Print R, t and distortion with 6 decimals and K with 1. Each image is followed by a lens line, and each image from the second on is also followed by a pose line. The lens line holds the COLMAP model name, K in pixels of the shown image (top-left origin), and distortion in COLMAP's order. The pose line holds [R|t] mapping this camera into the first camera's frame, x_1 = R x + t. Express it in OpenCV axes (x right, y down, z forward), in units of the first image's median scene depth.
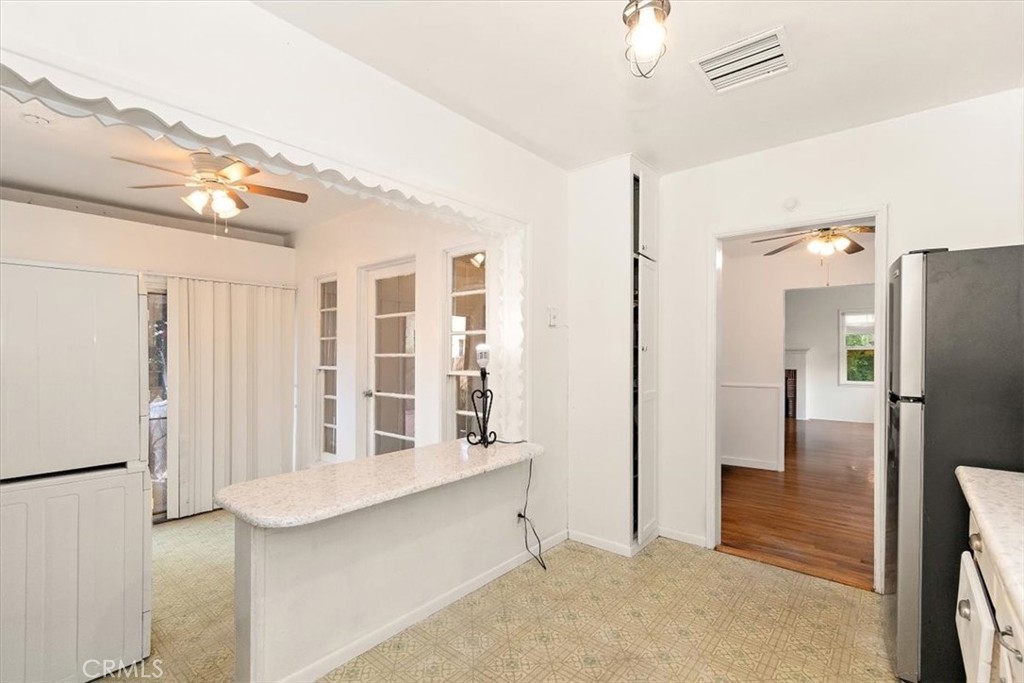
lens RADIAL K [[469.1, 0, 500.6], [0, 469.1, 361.4], [0, 0, 1]] dist [-0.001287, -0.000412]
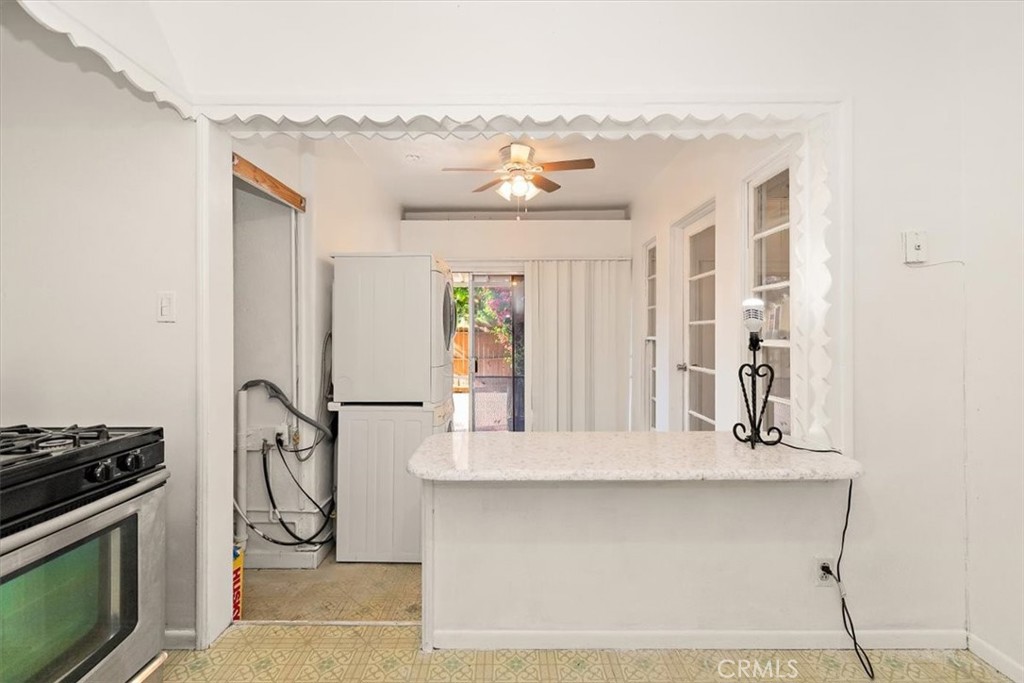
lens RADIAL K [[458.8, 0, 507.5], [0, 458.8, 333.0], [0, 0, 1]] dist [-0.001232, -0.000819]
pose [[0.647206, 0.003345, -0.762308, 0.229314], [-0.015848, 0.999833, -0.009068, 0.024975], [0.762151, 0.017950, 0.647151, 0.270520]]
